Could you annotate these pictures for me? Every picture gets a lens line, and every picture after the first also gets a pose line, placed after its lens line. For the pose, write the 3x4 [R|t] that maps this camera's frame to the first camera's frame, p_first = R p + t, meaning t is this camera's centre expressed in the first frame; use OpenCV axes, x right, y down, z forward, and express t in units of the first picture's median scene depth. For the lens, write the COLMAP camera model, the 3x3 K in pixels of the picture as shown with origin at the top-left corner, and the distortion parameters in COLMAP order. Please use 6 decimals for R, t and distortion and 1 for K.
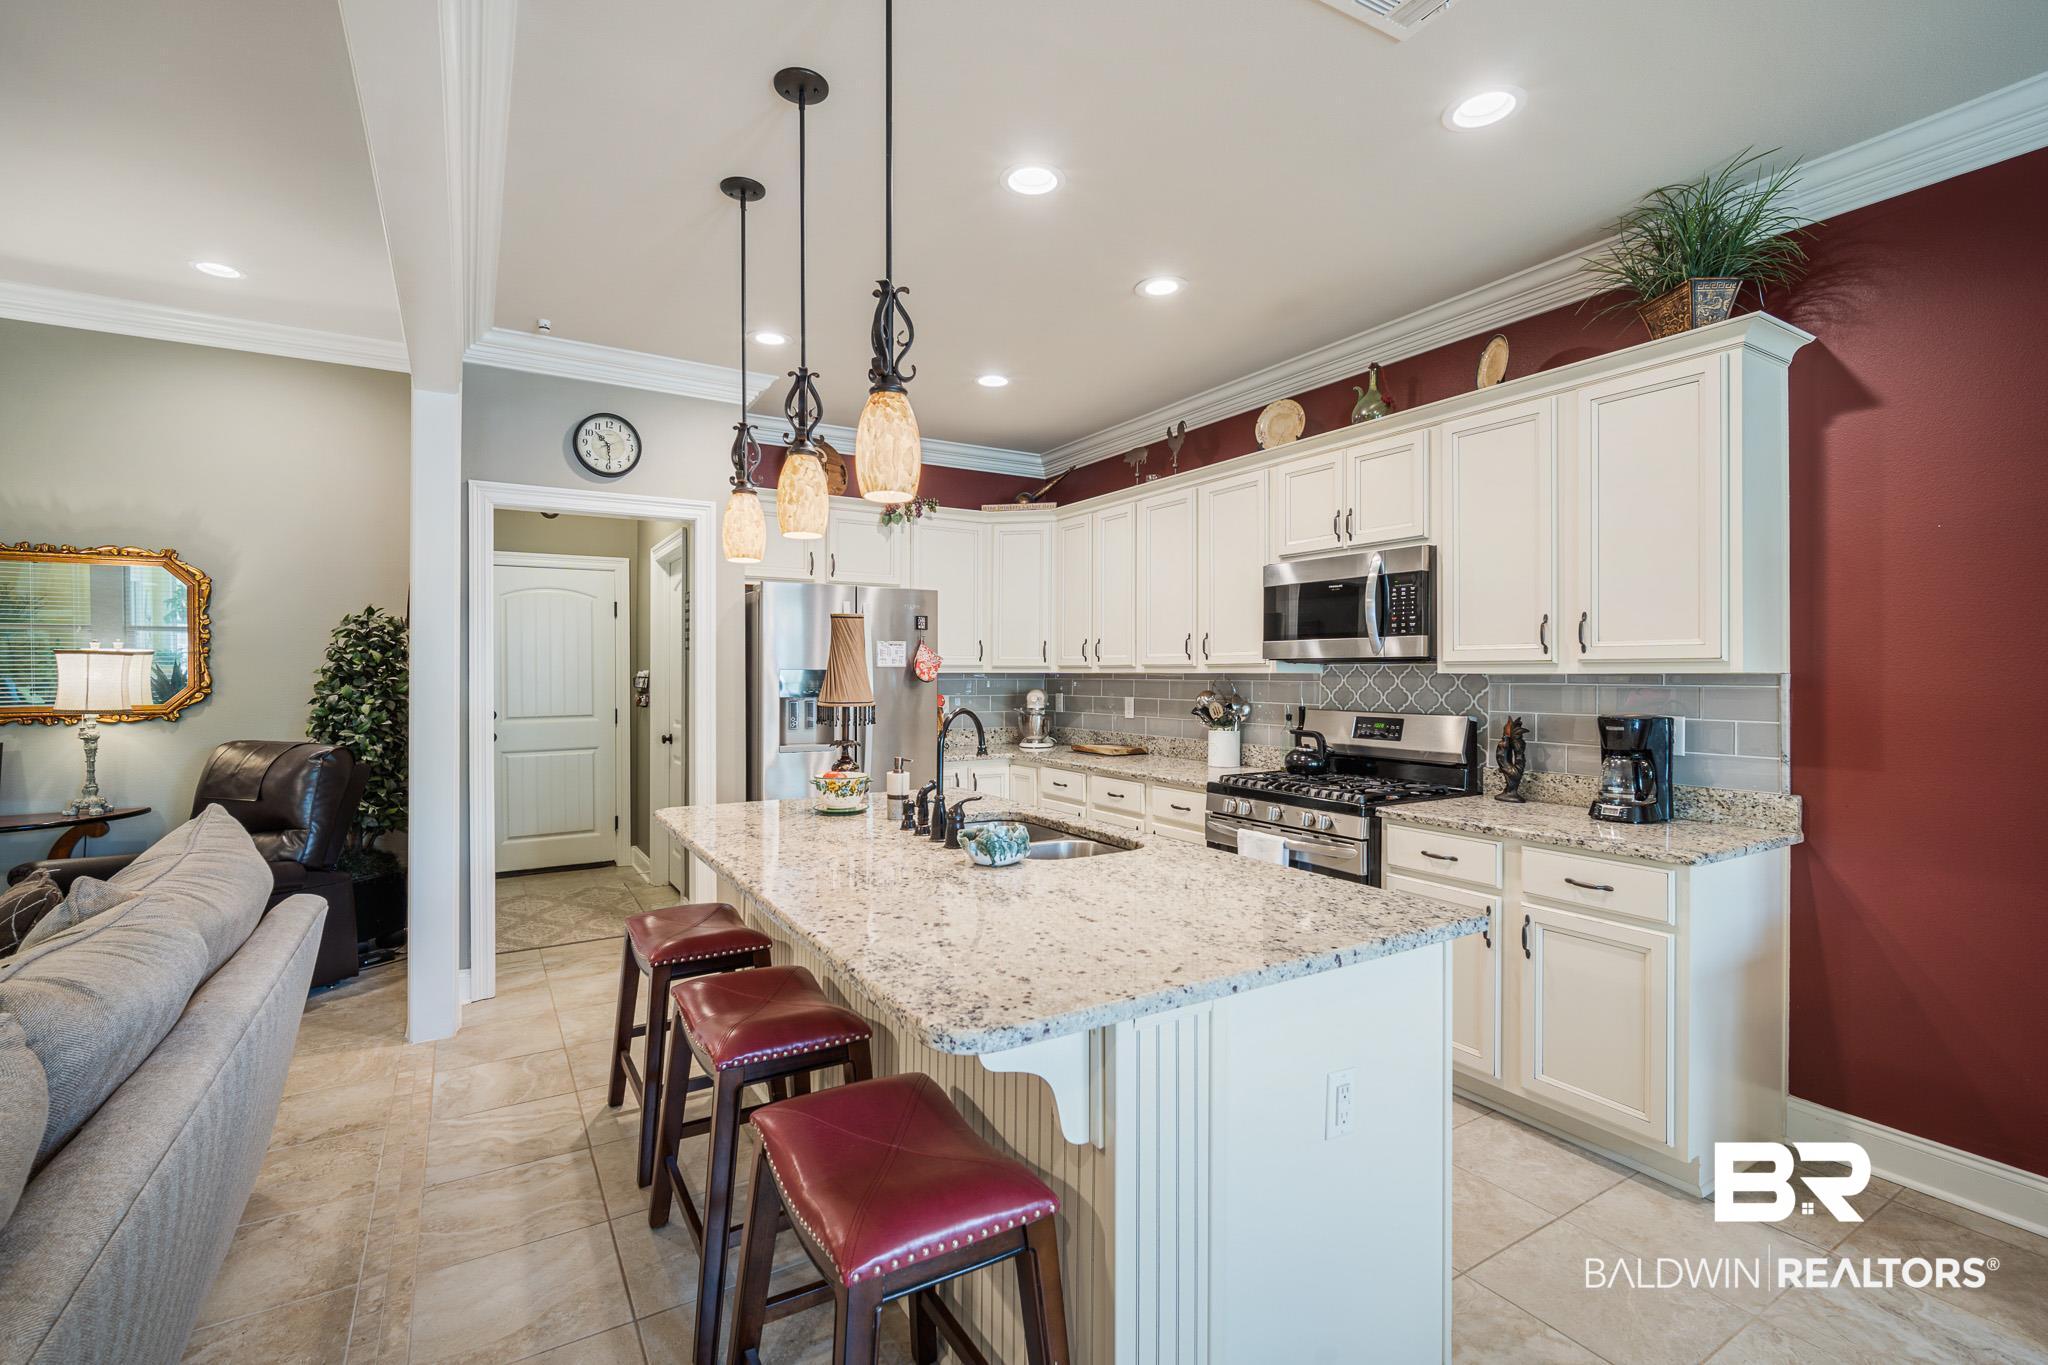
lens RADIAL K [[907.9, 0, 1014.8], [0, 907.9, 674.8], [0, 0, 1]] dist [-0.009804, 0.000103]
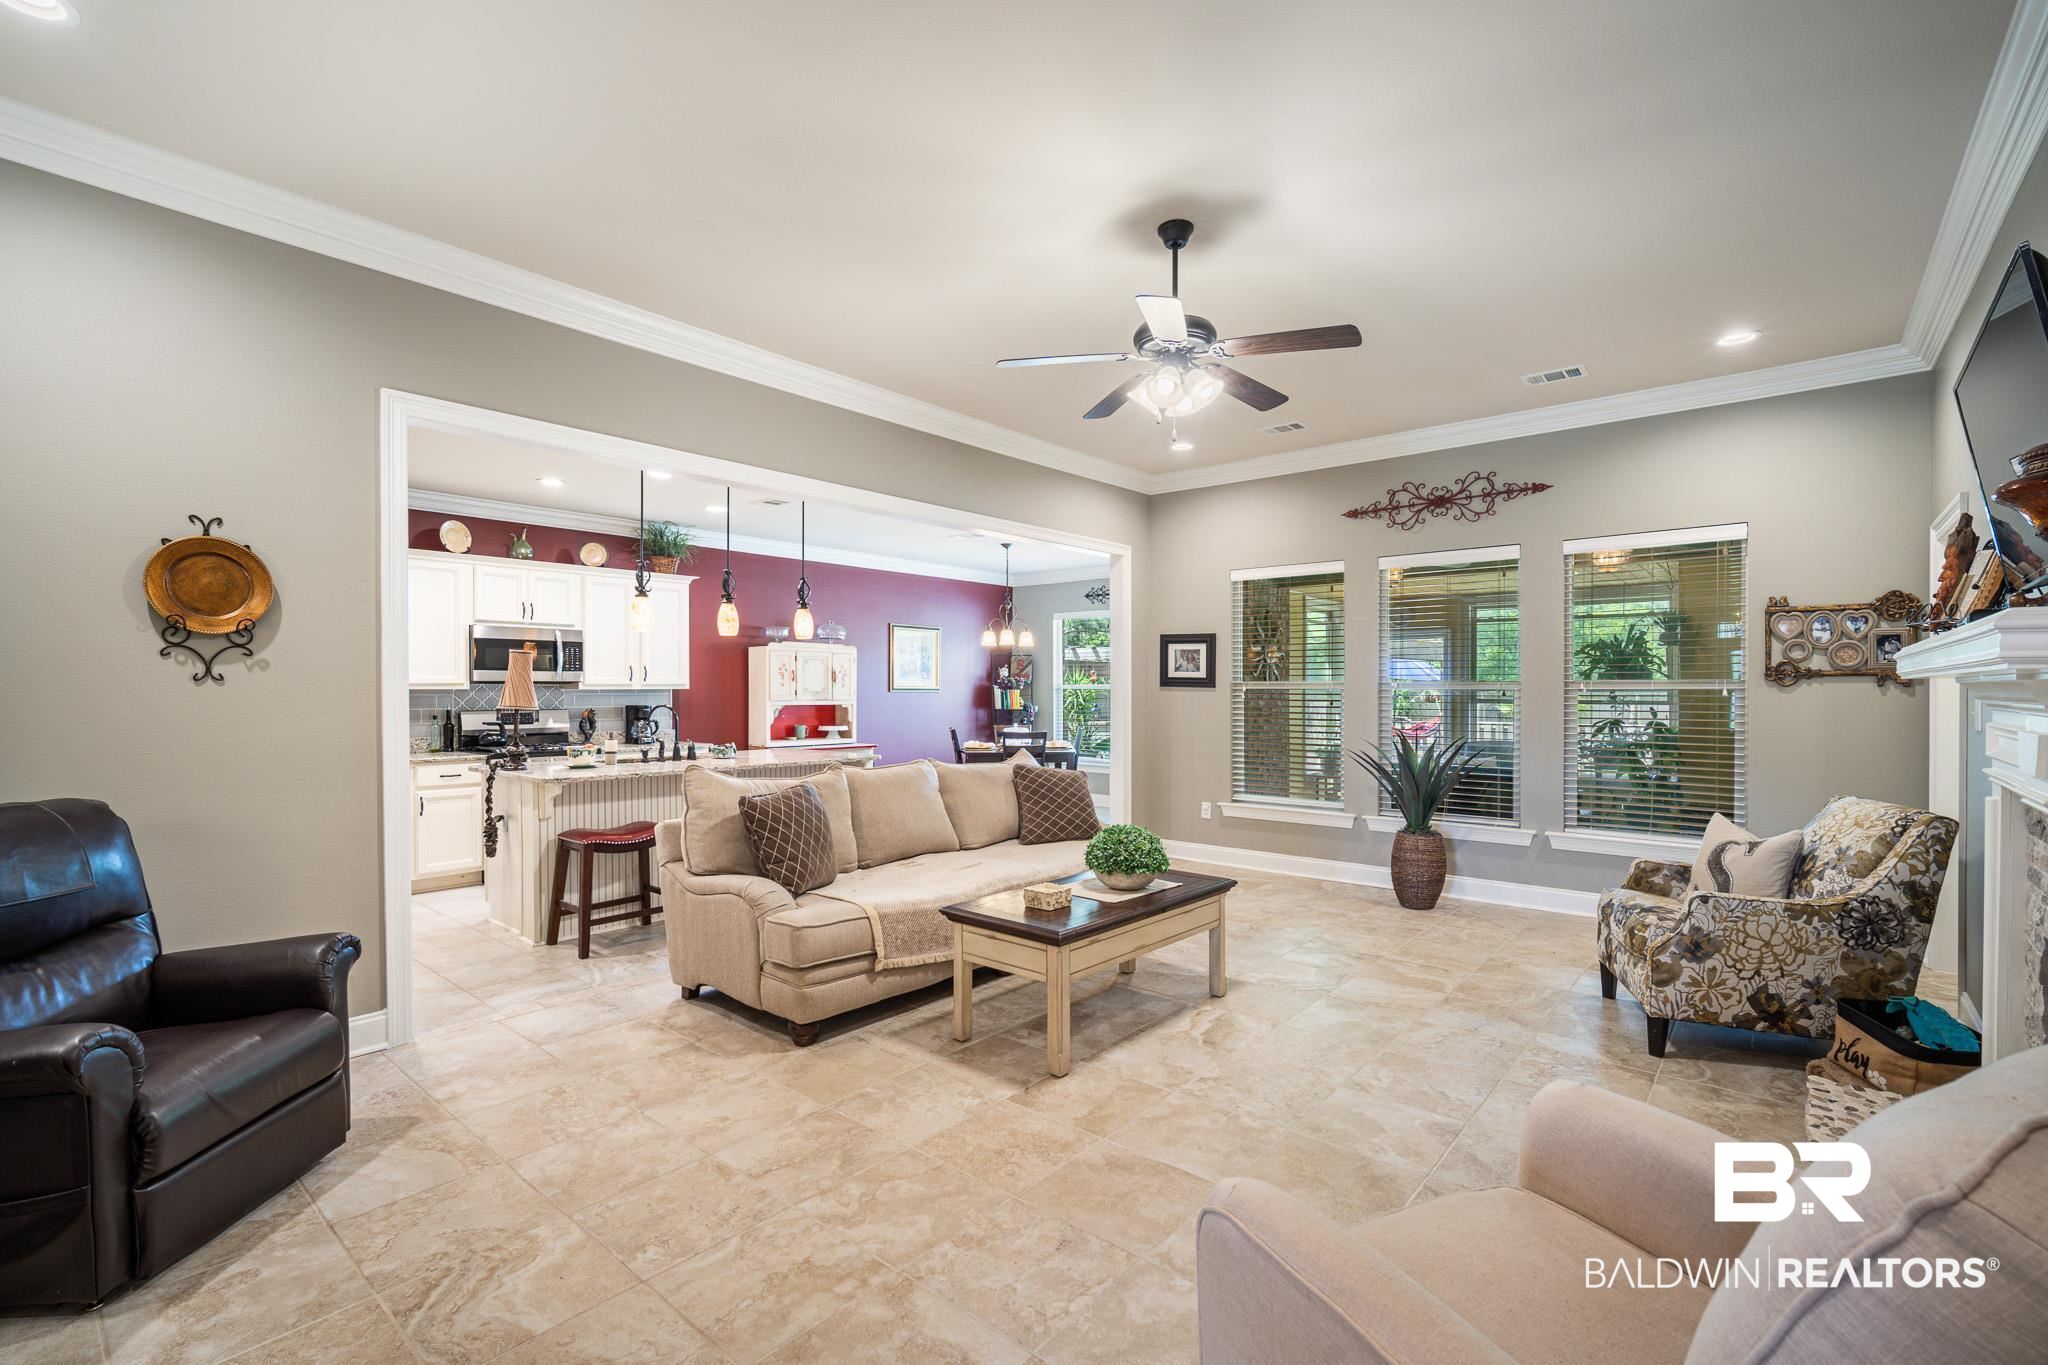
lens RADIAL K [[903.6, 0, 1031.3], [0, 903.6, 687.3], [0, 0, 1]] dist [-0.009040, 0.000222]
pose [[-0.322624, 0.002518, 0.946524, -1.715758], [0.004750, 0.999988, -0.001041, 0.001286], [-0.946515, 0.004160, -0.322632, 0.595458]]
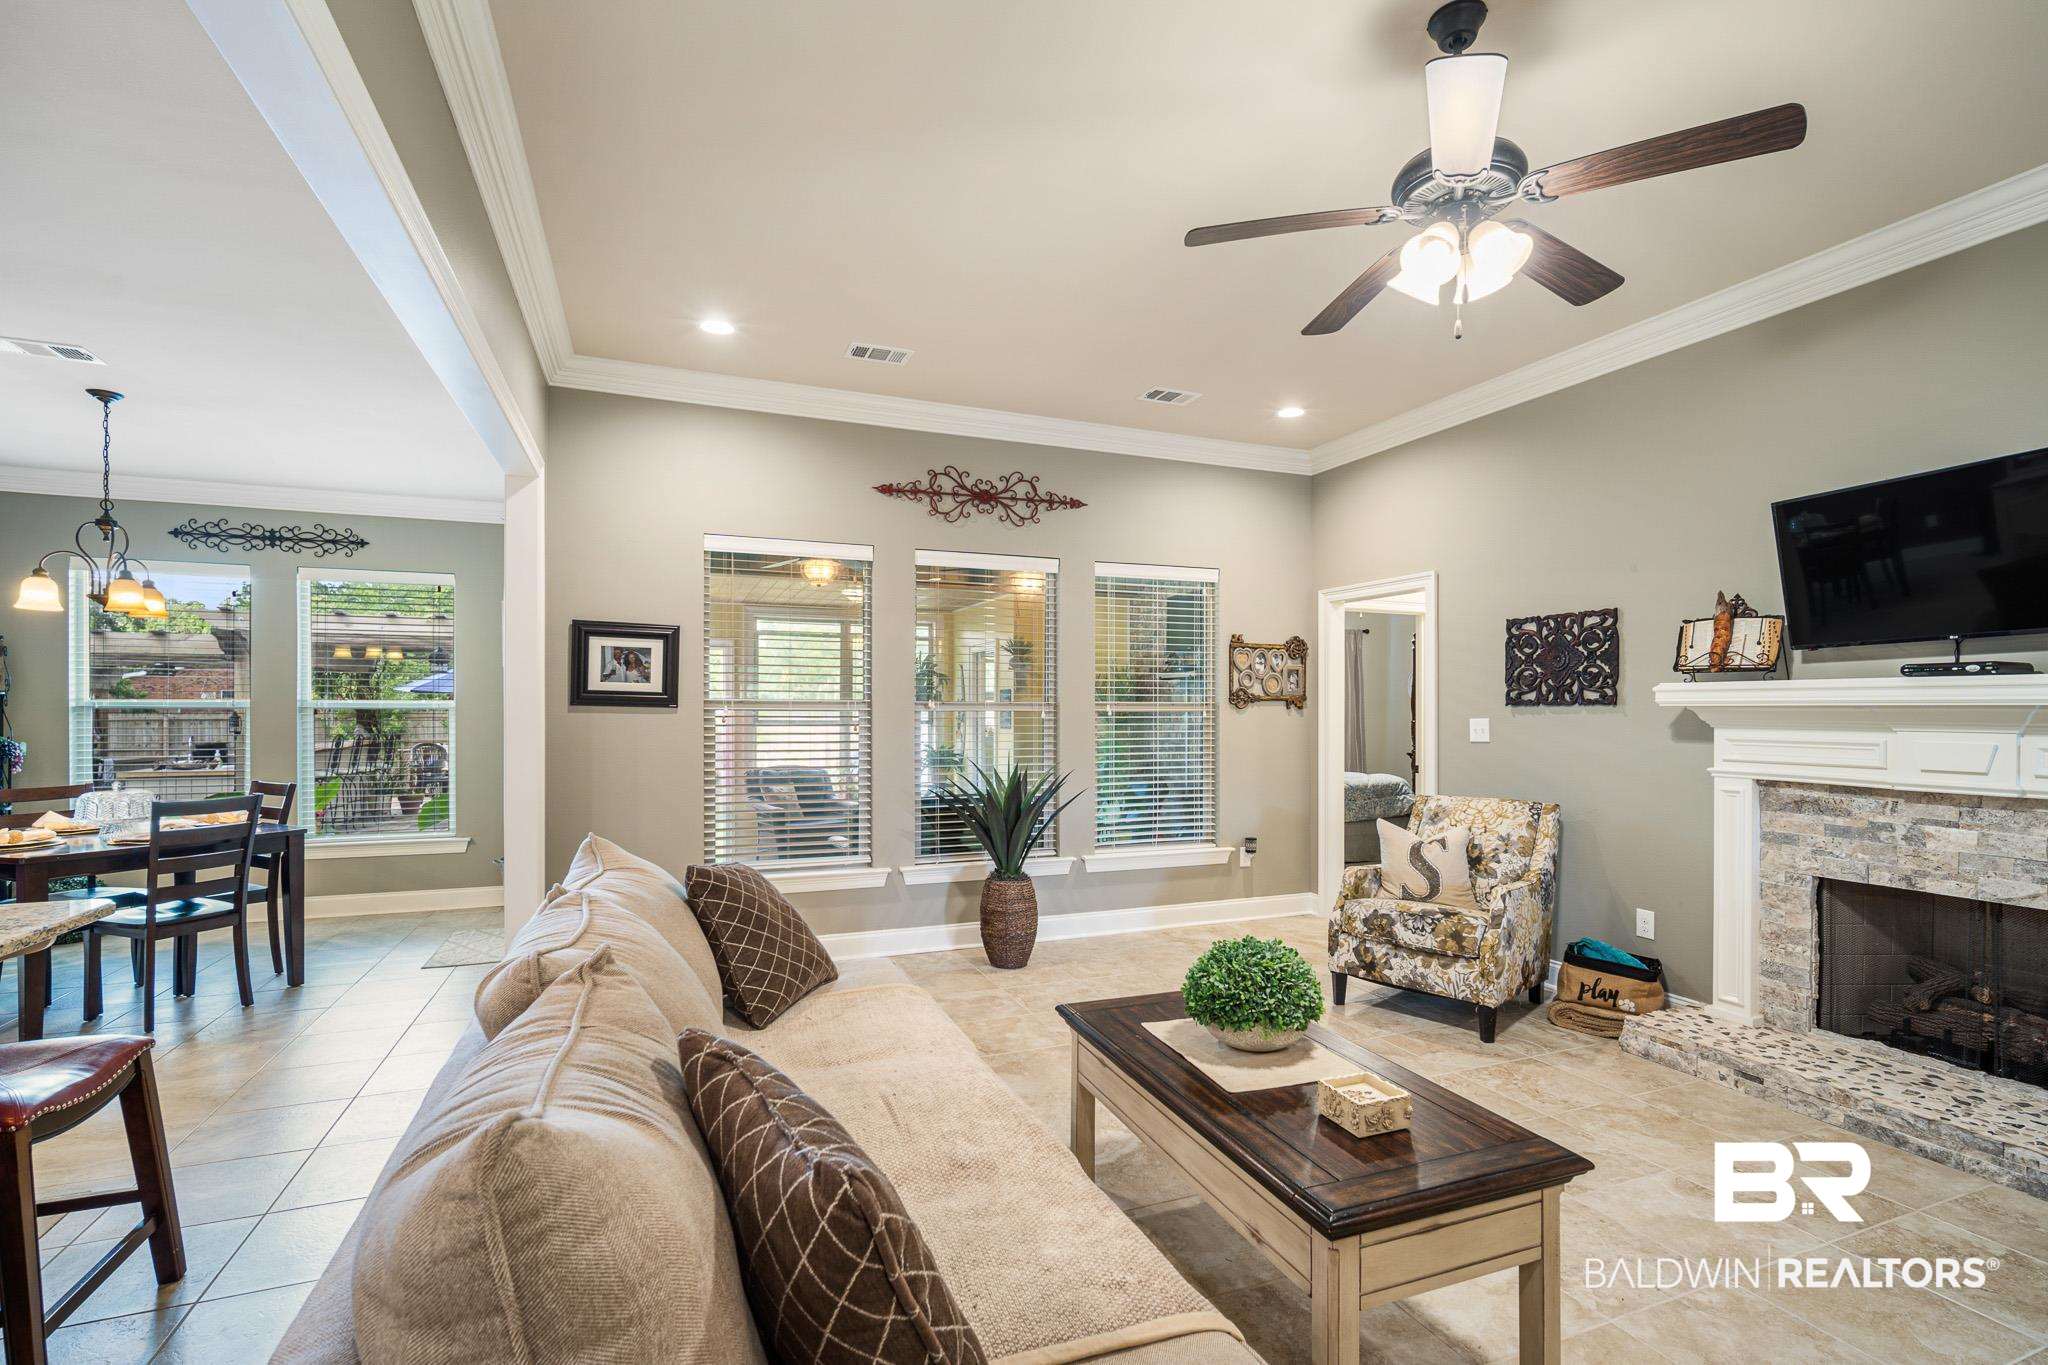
lens RADIAL K [[929.5, 0, 1035.8], [0, 929.5, 705.8], [0, 0, 1]] dist [-0.008849, 0.000557]
pose [[-0.987387, -0.000780, 0.158320, -0.720426], [-0.000774, 1.000000, 0.000096, -0.001111], [-0.158320, -0.000028, -0.987388, 0.812979]]
